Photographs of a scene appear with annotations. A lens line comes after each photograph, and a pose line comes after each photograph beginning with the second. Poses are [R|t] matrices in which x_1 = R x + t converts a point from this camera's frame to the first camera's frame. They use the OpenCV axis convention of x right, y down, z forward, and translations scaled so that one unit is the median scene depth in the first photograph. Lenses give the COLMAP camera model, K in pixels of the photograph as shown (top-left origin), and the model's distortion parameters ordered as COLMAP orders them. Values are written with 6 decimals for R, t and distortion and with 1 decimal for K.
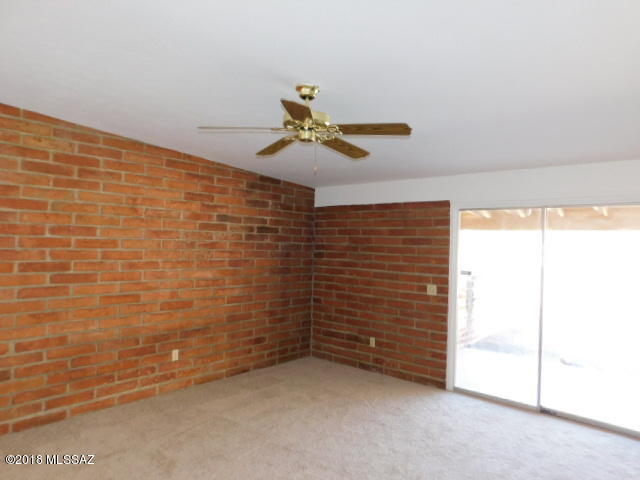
lens RADIAL K [[430.7, 0, 320.7], [0, 430.7, 240.4], [0, 0, 1]] dist [0.003578, 0.016537]
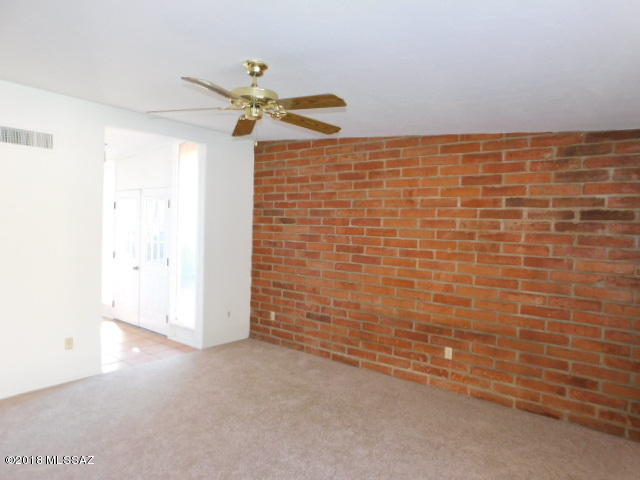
lens RADIAL K [[430.7, 0, 320.5], [0, 430.7, 238.3], [0, 0, 1]] dist [0.003578, 0.016537]
pose [[0.092805, 0.006694, -0.995662, 0.599751], [-0.021325, 0.999761, 0.004734, 0.019817], [0.995456, 0.020793, 0.092926, 0.668617]]
